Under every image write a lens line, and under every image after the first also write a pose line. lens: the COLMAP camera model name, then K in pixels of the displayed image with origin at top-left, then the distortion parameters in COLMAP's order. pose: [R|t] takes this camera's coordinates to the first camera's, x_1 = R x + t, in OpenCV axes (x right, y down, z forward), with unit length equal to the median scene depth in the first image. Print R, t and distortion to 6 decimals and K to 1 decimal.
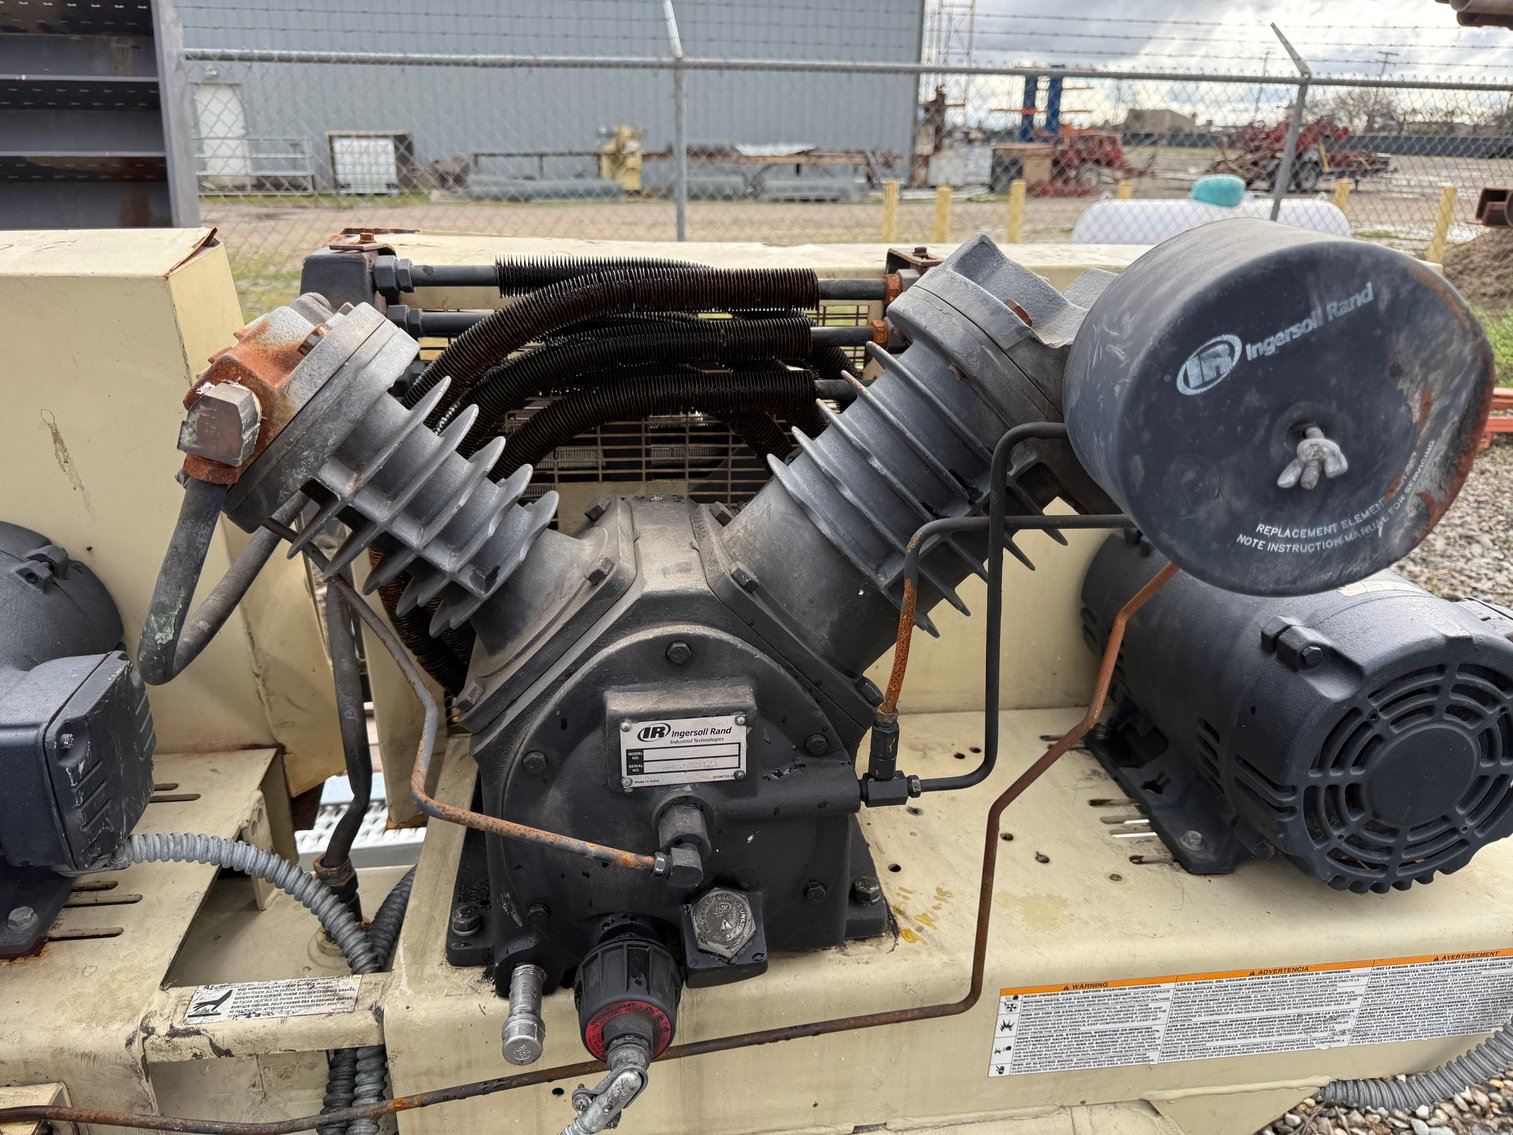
lens RADIAL K [[1090.8, 0, 734.8], [0, 1090.8, 558.7], [0, 0, 1]] dist [0.010441, -0.032219]
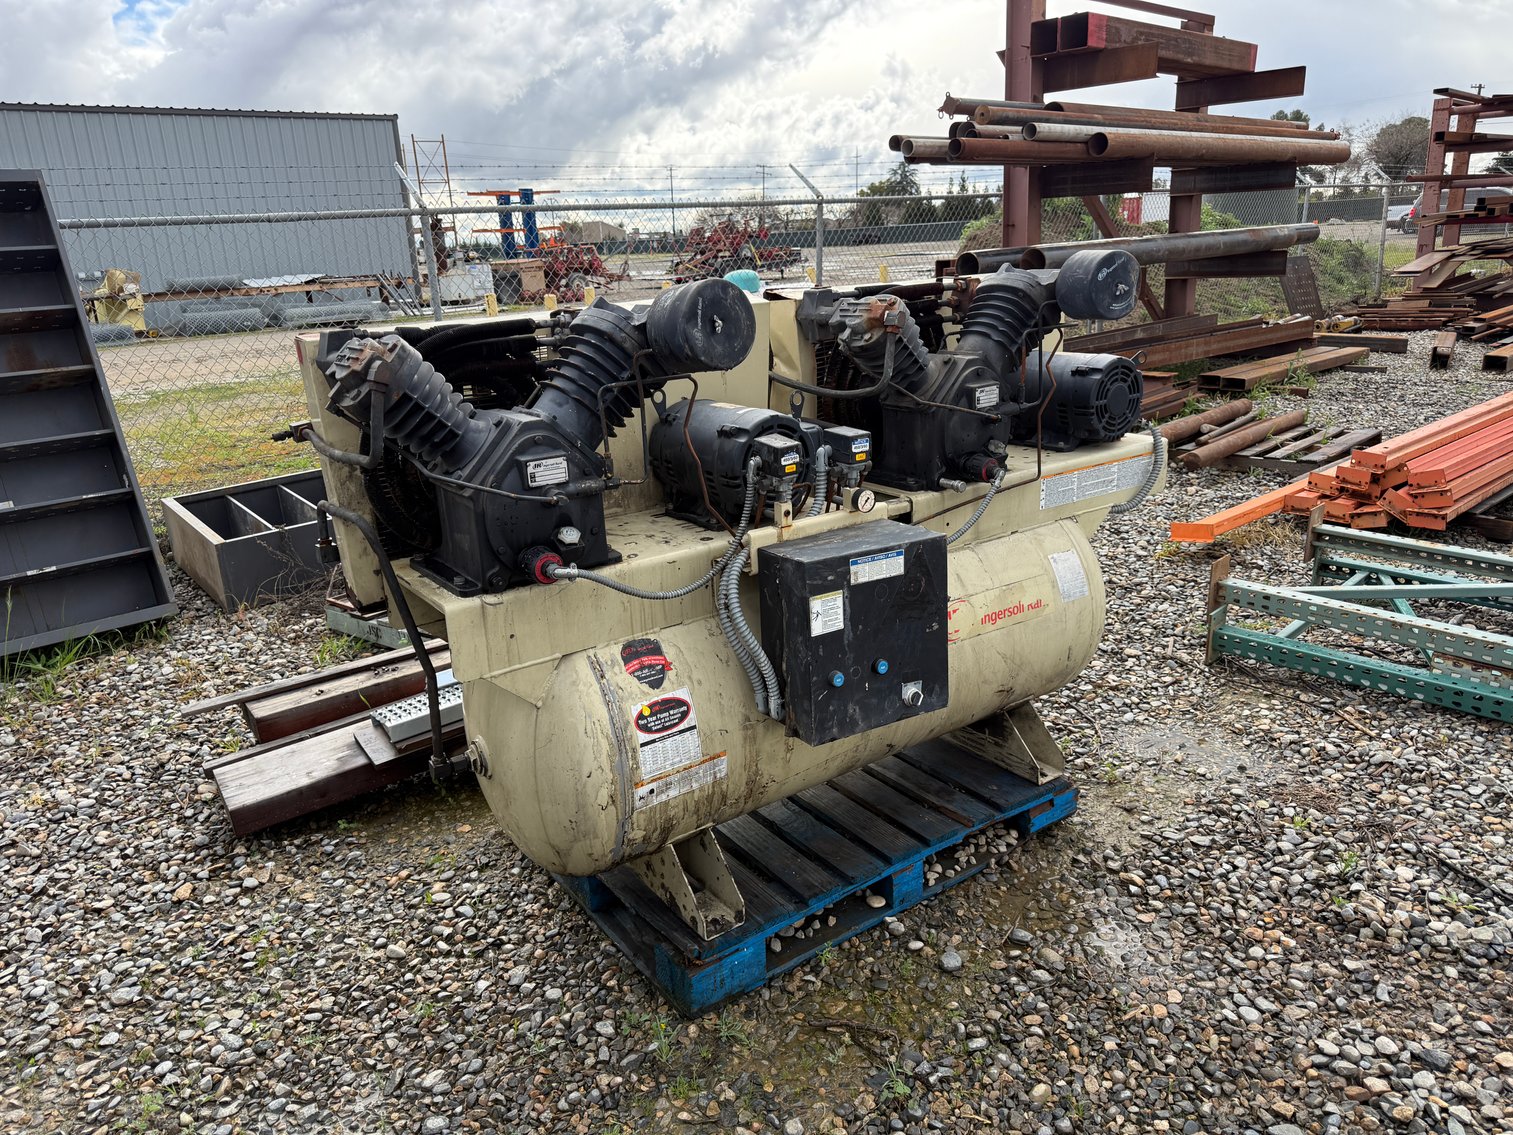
lens RADIAL K [[1090.8, 0, 746.9], [0, 1090.8, 563.8], [0, 0, 1]] dist [0.010441, -0.032219]
pose [[0.883367, -0.184947, 0.430647, -0.299124], [0.224011, 0.973710, -0.041330, 0.083678], [-0.411681, 0.132979, 0.901574, -0.239972]]
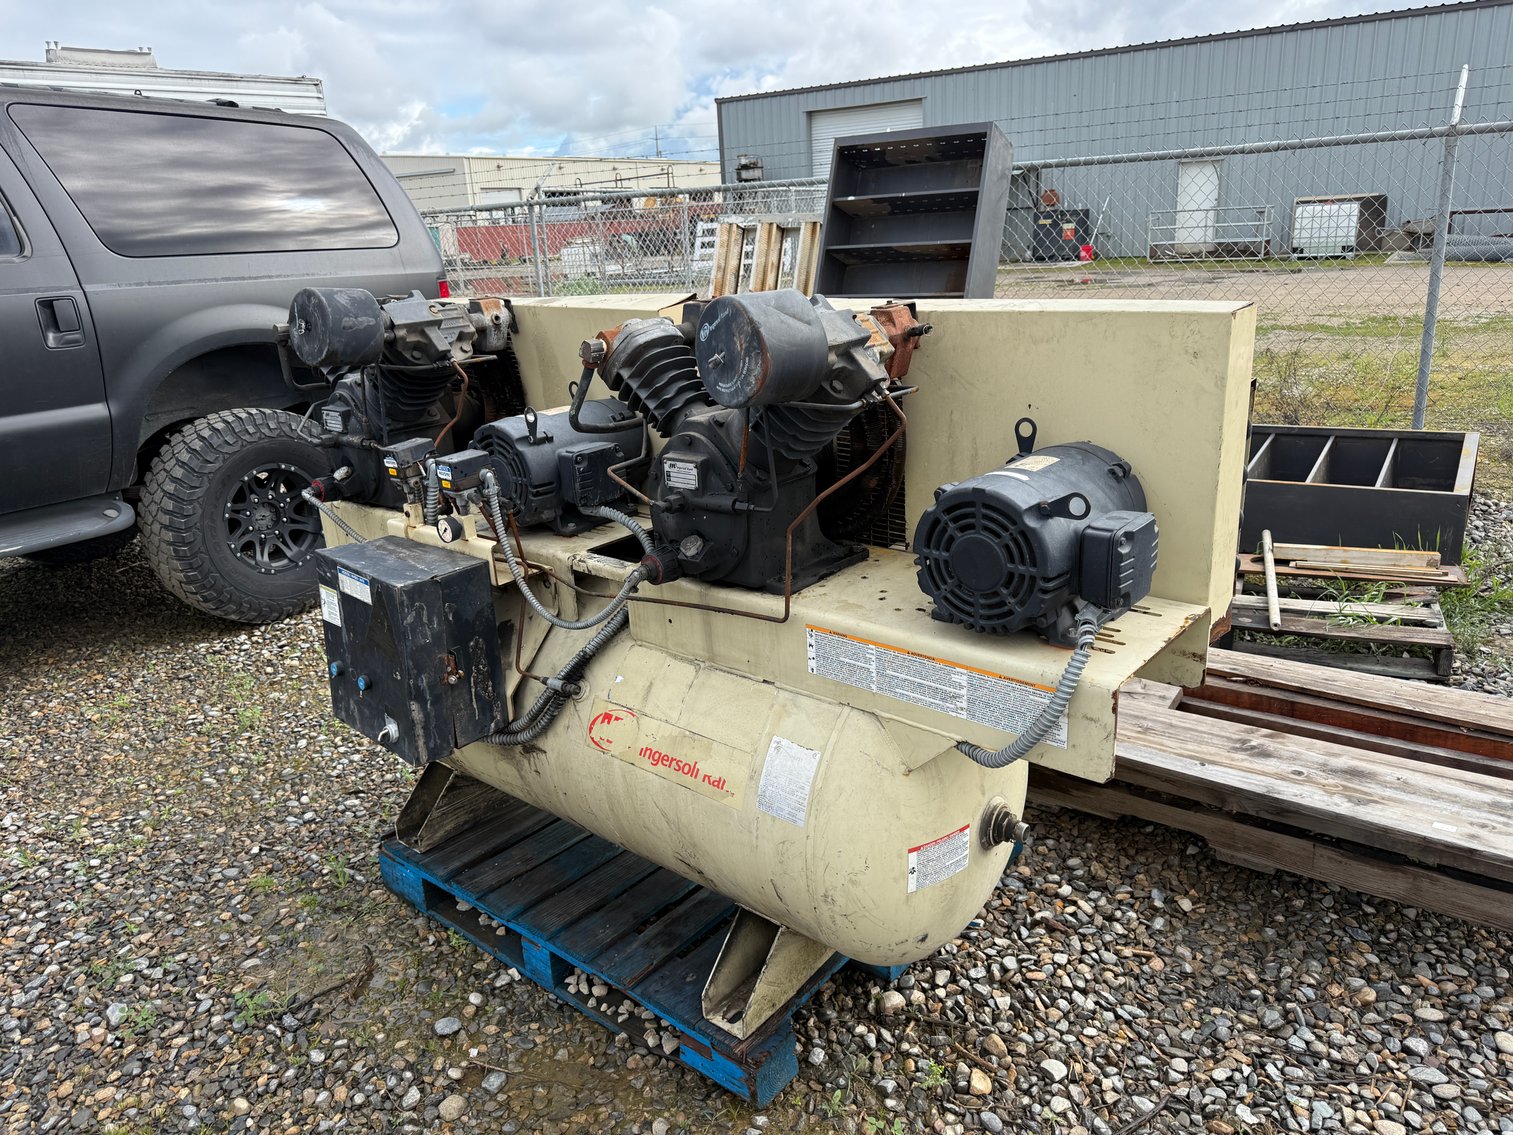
lens RADIAL K [[1090.8, 0, 746.9], [0, 1090.8, 562.4], [0, 0, 1]] dist [0.010441, -0.032219]
pose [[0.664635, 0.174181, -0.726582, 0.249865], [-0.210689, 0.976676, 0.041409, 0.028322], [0.716848, 0.125560, 0.685831, -0.091423]]
